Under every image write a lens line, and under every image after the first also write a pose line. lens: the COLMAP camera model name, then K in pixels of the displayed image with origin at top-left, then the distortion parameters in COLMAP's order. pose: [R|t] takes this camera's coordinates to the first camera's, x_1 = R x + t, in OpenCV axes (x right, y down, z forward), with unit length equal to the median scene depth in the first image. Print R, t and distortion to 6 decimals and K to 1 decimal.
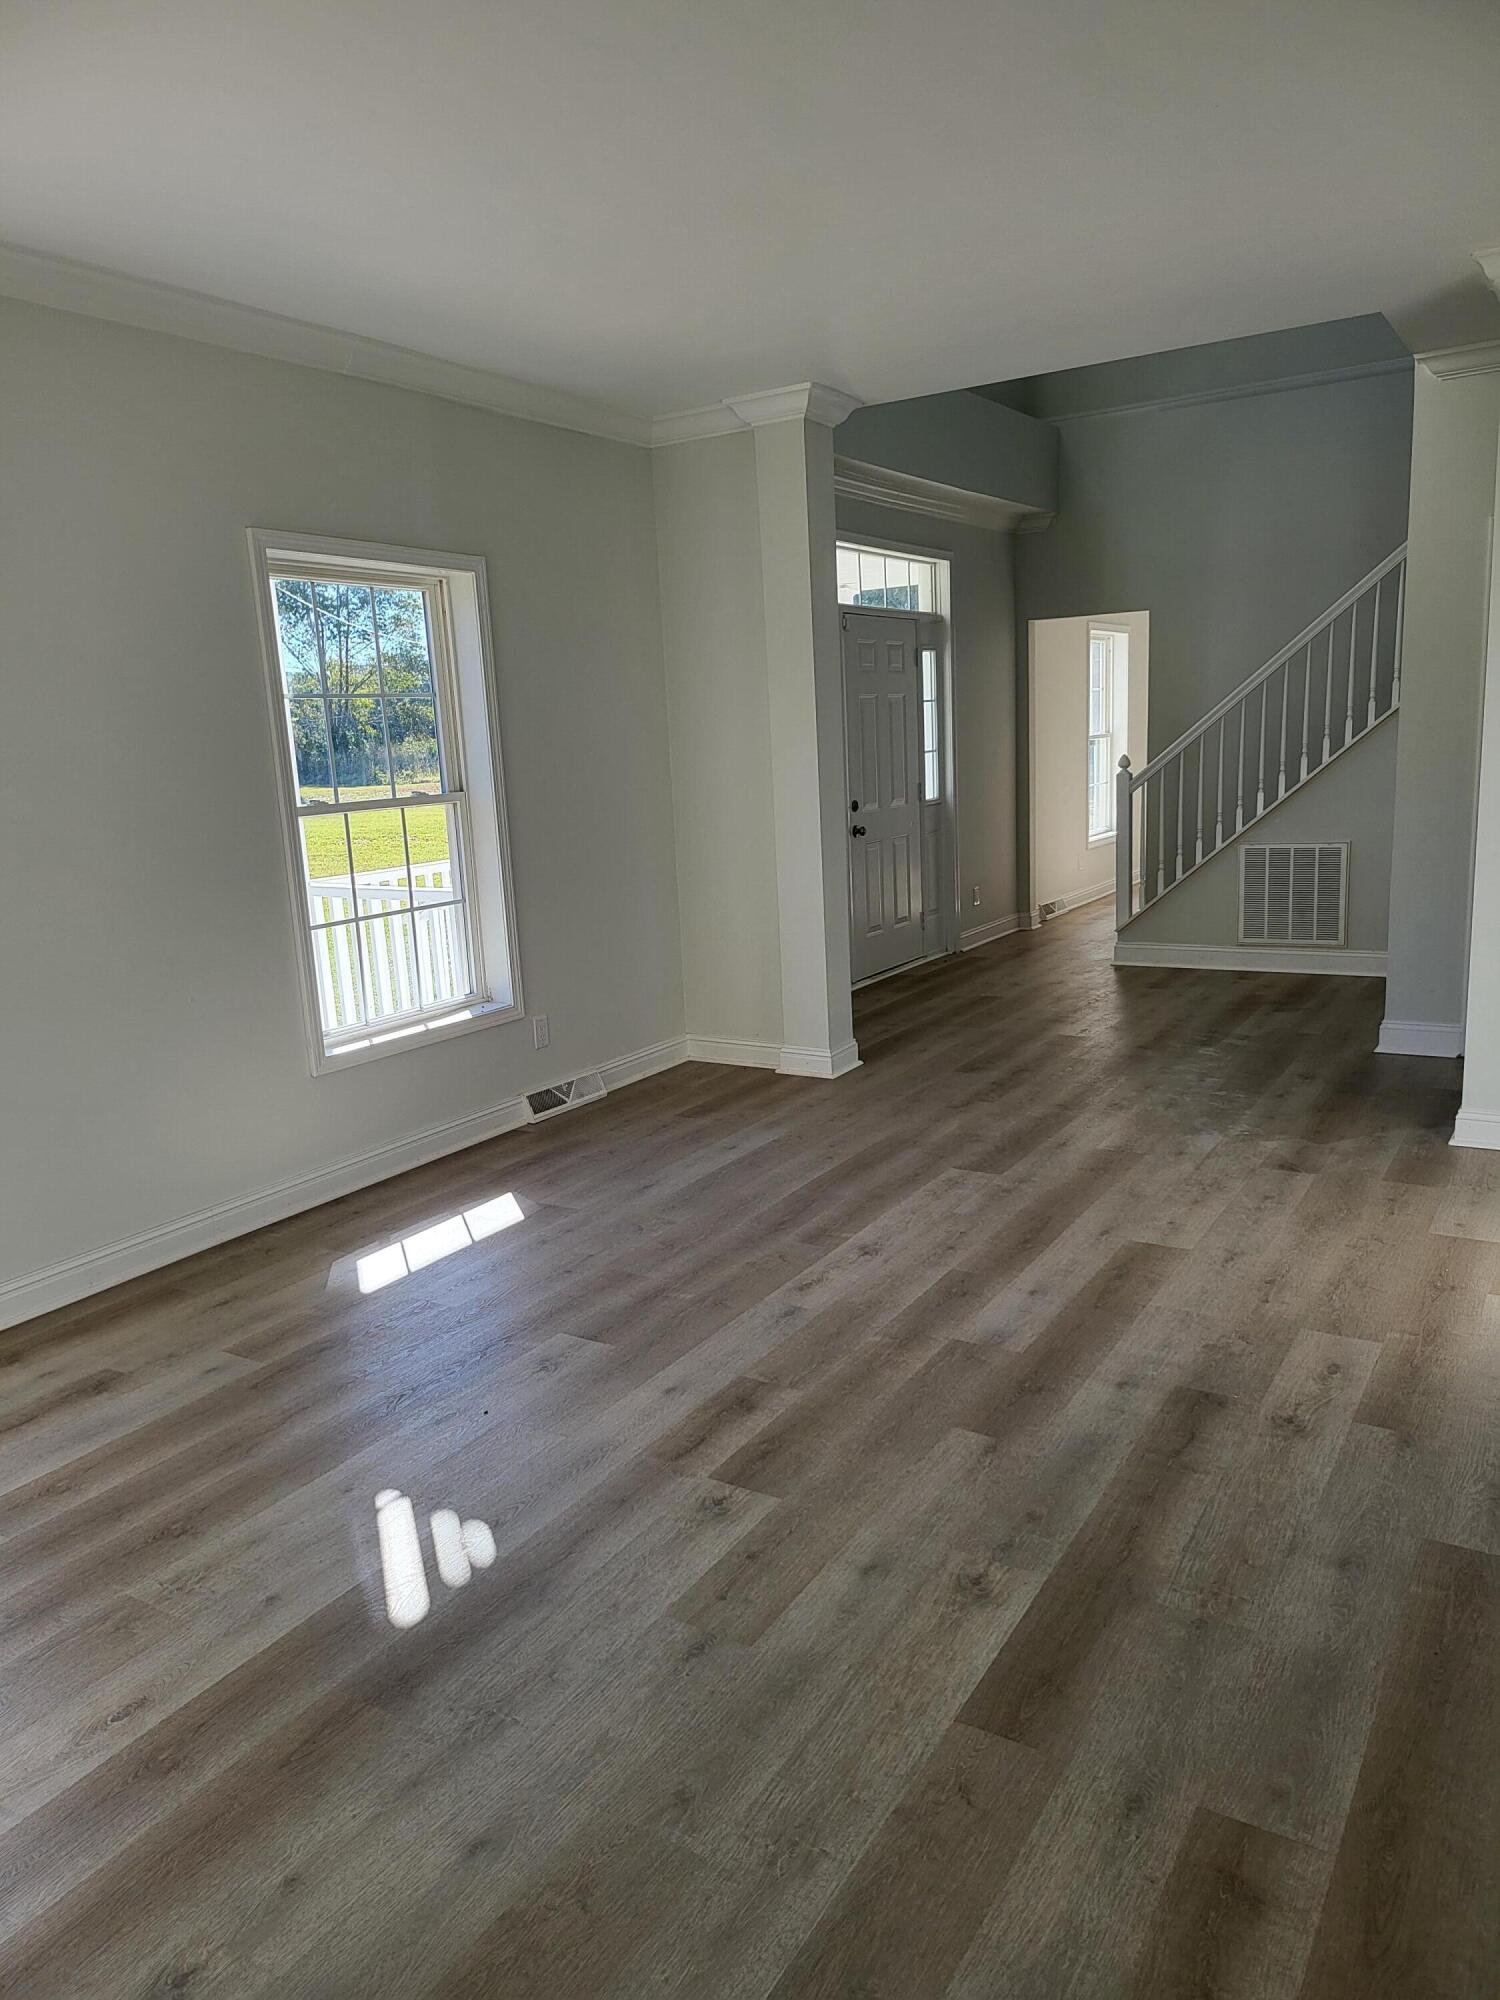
lens RADIAL K [[1389.9, 0, 730.6], [0, 1389.9, 990.6], [0, 0, 1]] dist [-0.004466, -0.013368]
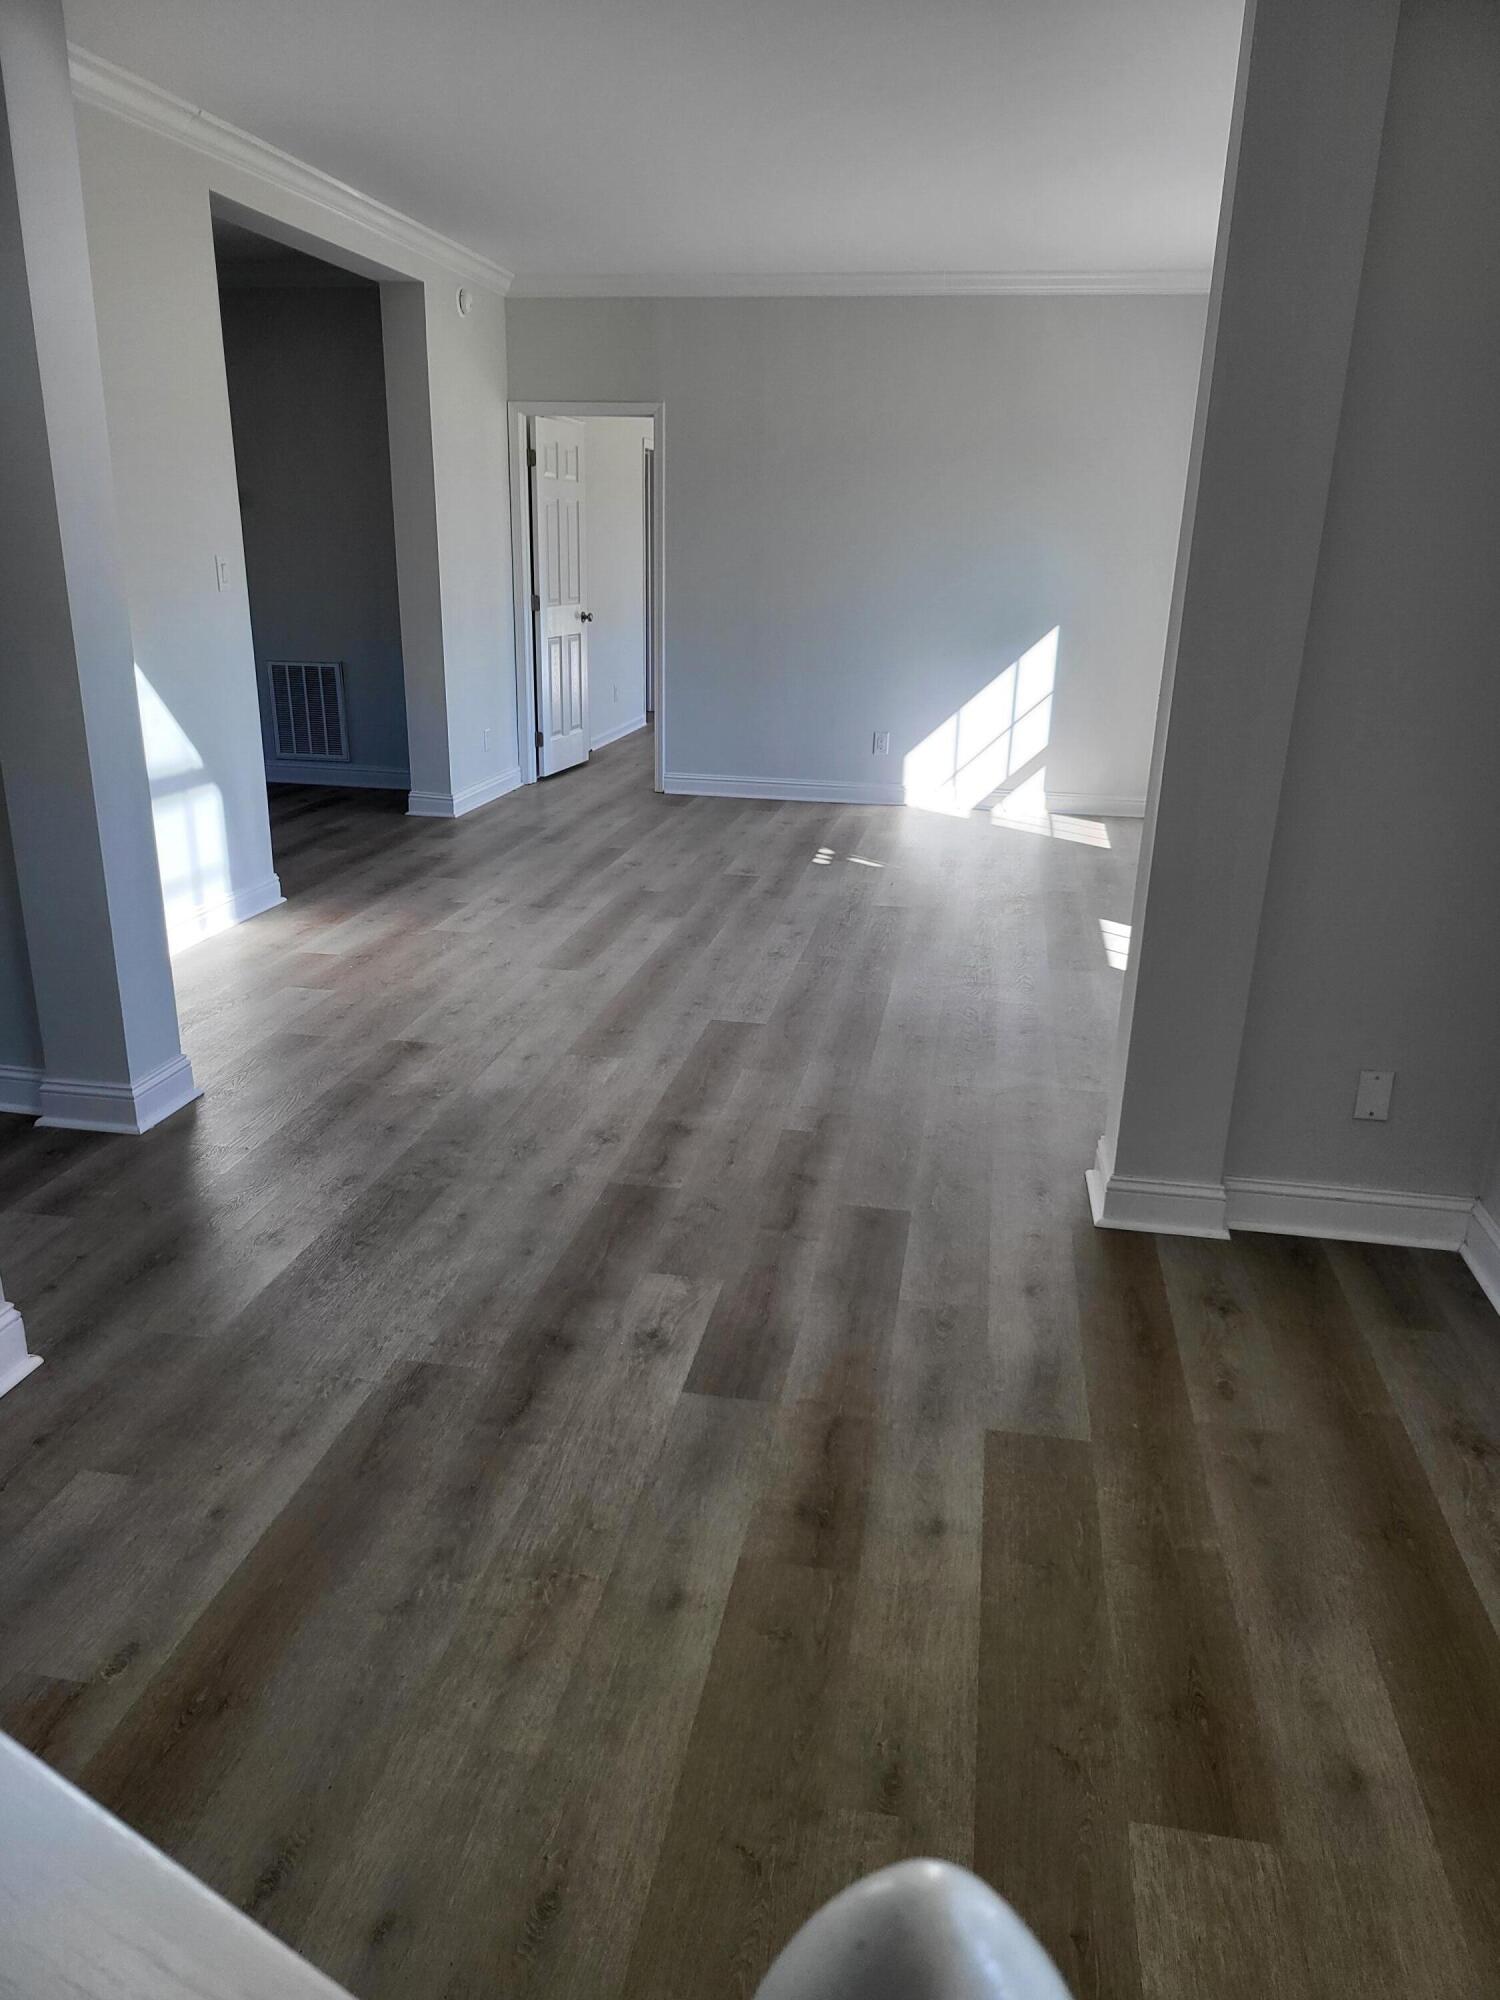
lens RADIAL K [[1389.9, 0, 744.8], [0, 1389.9, 1002.2], [0, 0, 1]] dist [-0.004466, -0.013368]
pose [[-0.923269, 0.148140, -0.354443, 0.623123], [-0.048604, 0.870194, 0.490306, -0.428972], [0.381068, 0.469911, -0.796223, 2.148668]]
